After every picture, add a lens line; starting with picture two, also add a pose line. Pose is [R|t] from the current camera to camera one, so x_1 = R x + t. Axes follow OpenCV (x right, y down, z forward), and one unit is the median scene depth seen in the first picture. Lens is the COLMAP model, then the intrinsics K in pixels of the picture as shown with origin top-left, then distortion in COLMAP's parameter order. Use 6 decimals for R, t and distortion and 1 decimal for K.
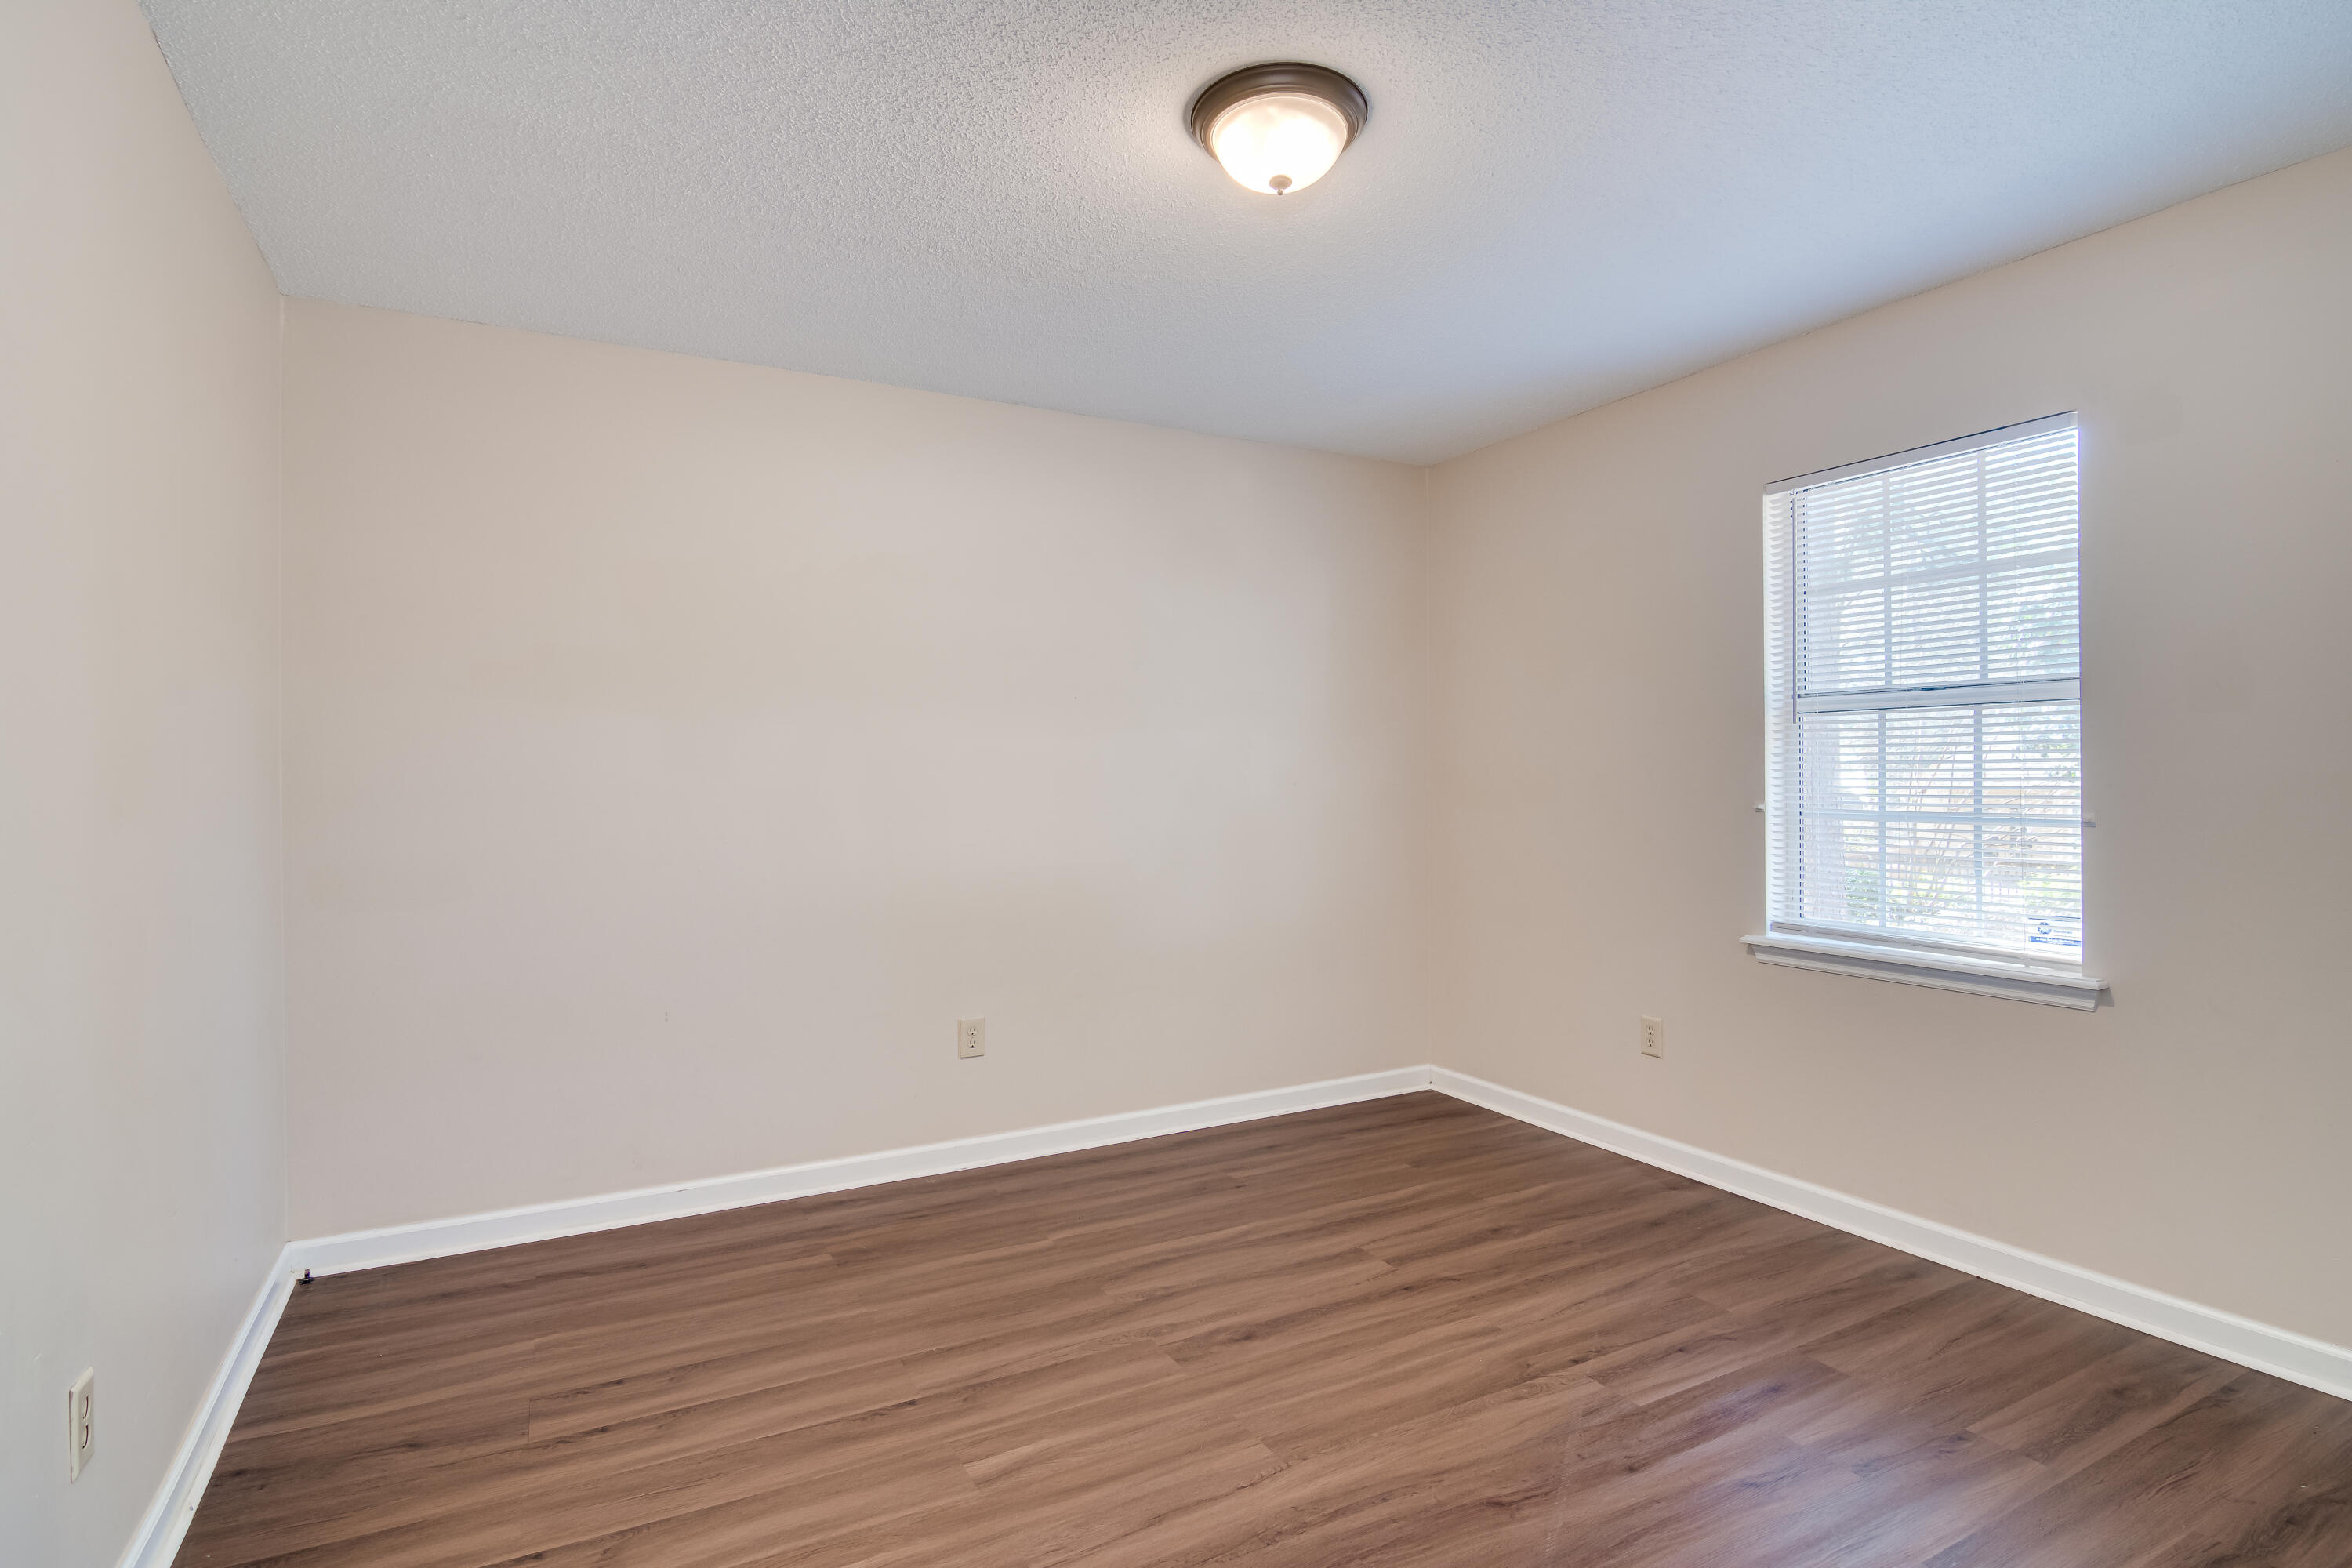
lens RADIAL K [[1240.7, 0, 1188.1], [0, 1240.7, 769.2], [0, 0, 1]] dist [-0.001029, -0.000567]
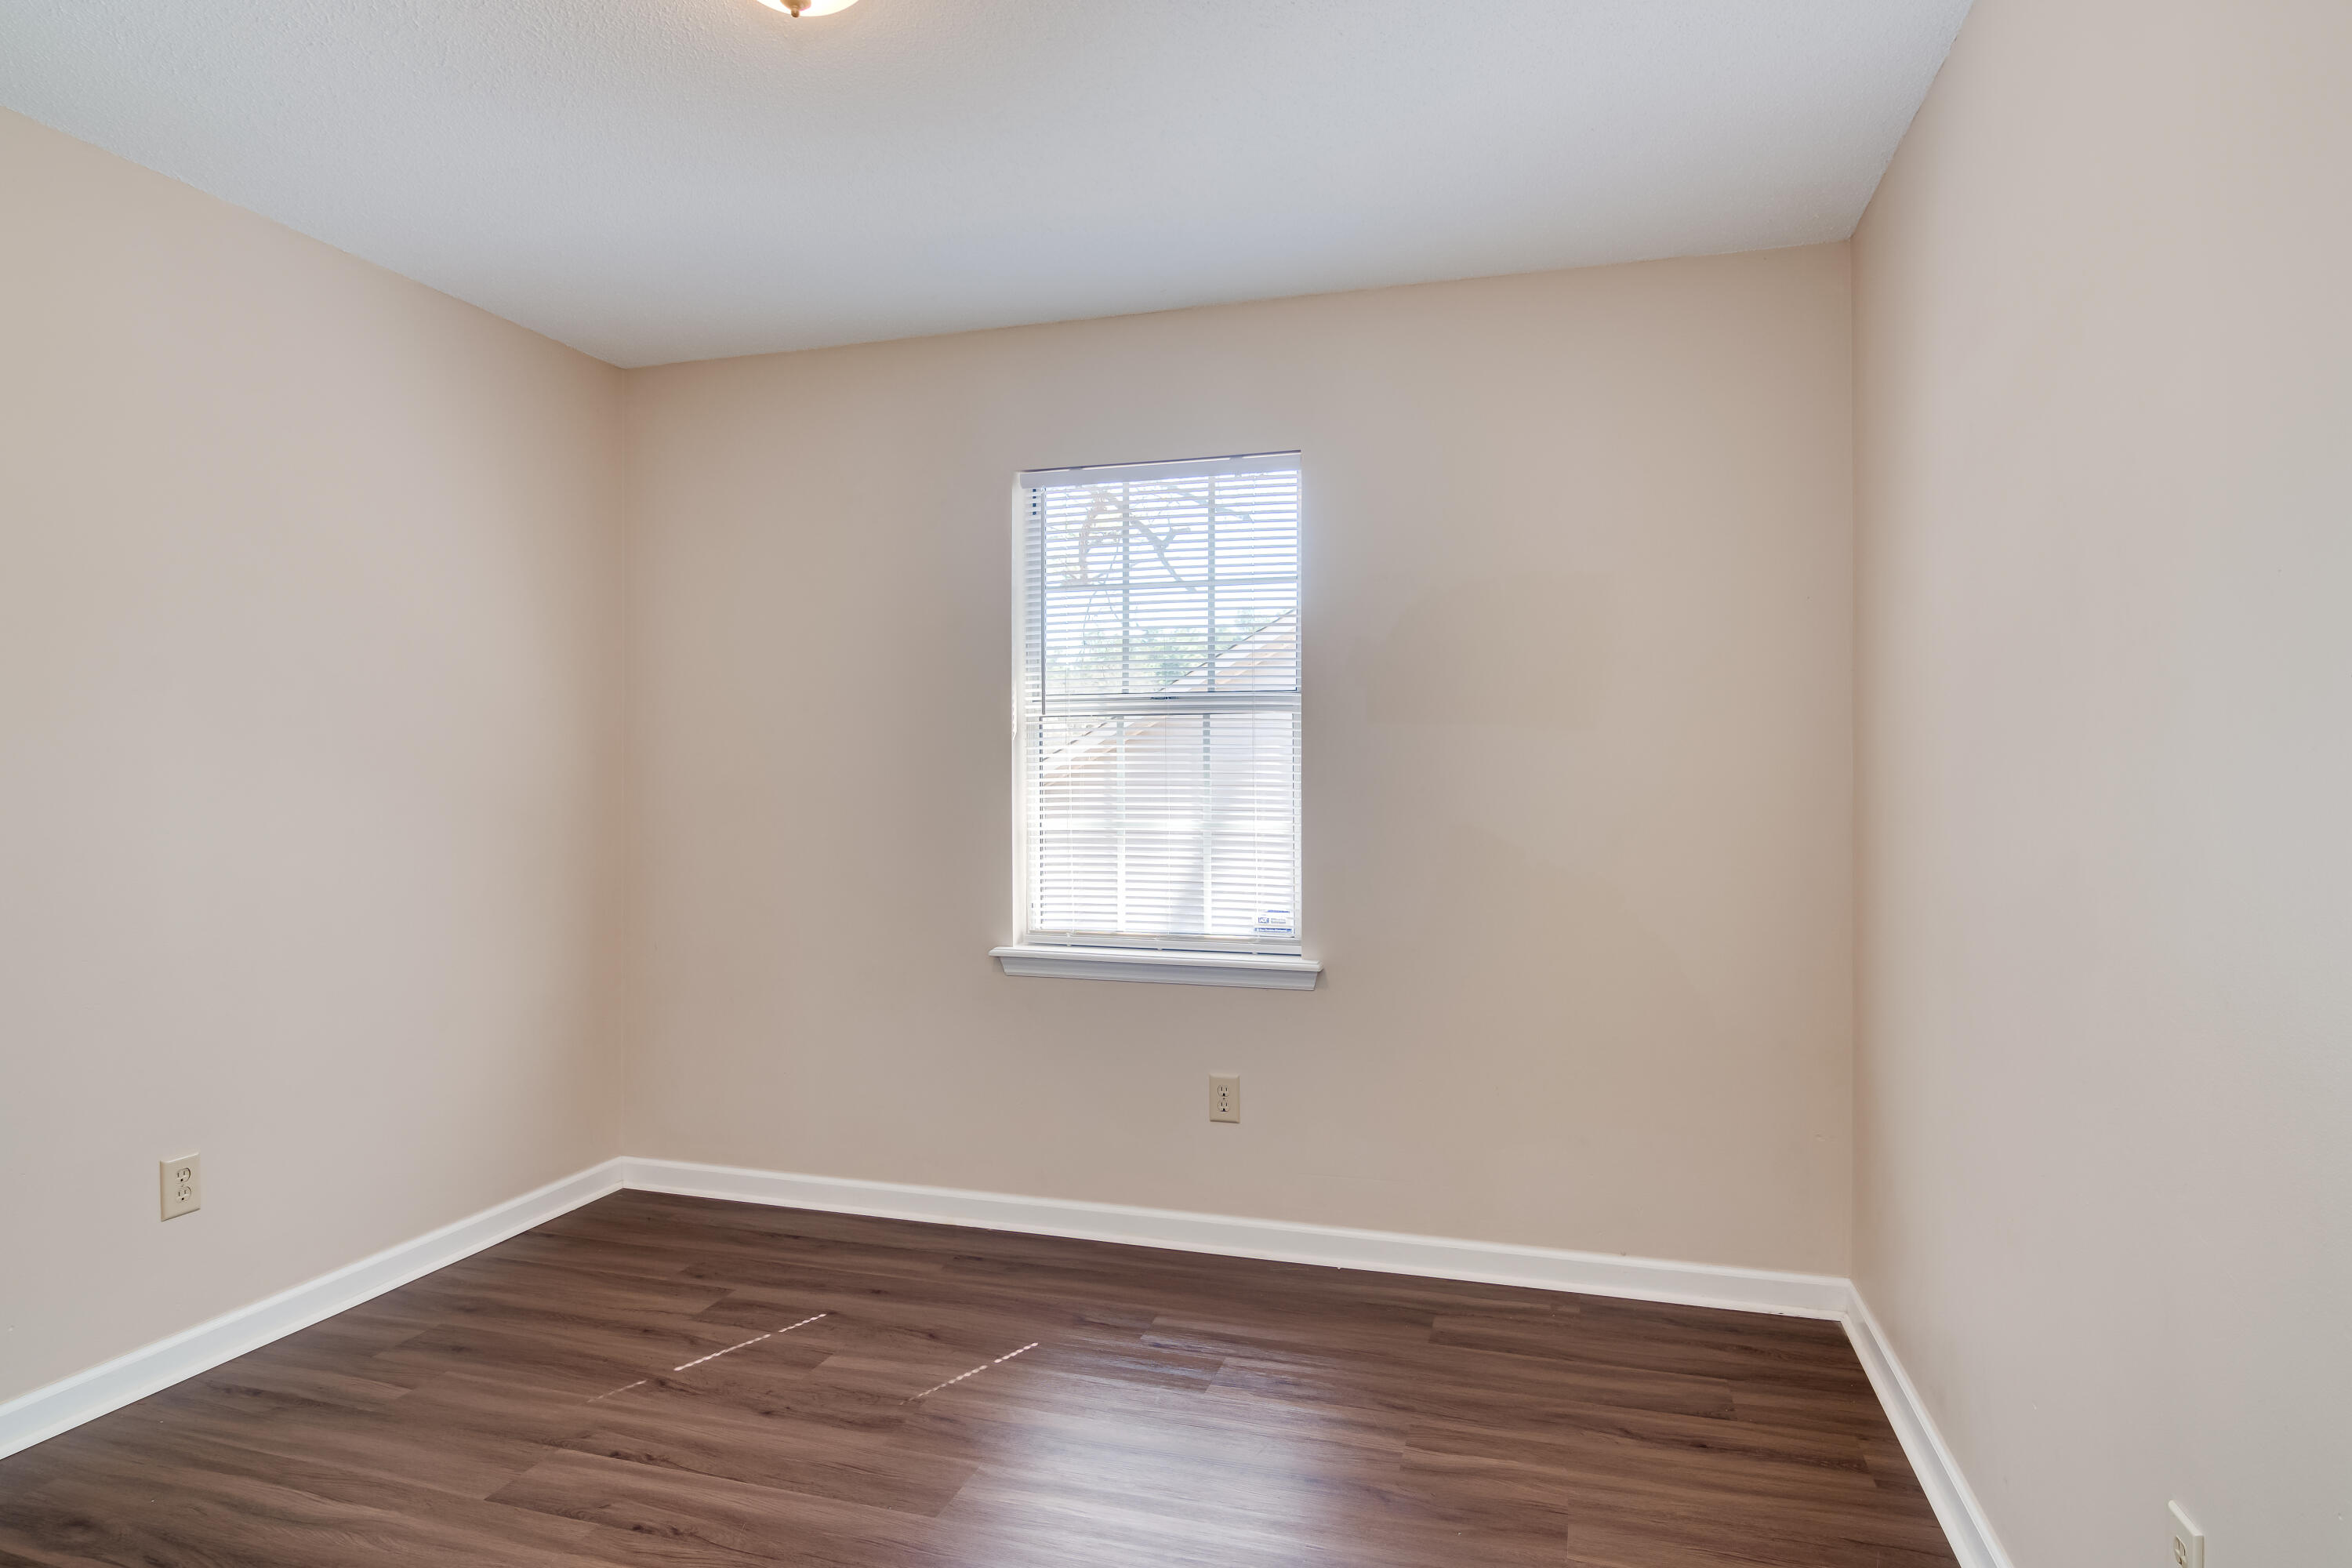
lens RADIAL K [[1240.7, 0, 1188.1], [0, 1240.7, 769.2], [0, 0, 1]] dist [-0.001029, -0.000567]
pose [[0.697543, 0.015341, 0.716379, -0.119218], [-0.011443, 0.999882, -0.010270, 0.007982], [-0.716452, -0.001034, 0.697636, 0.250997]]
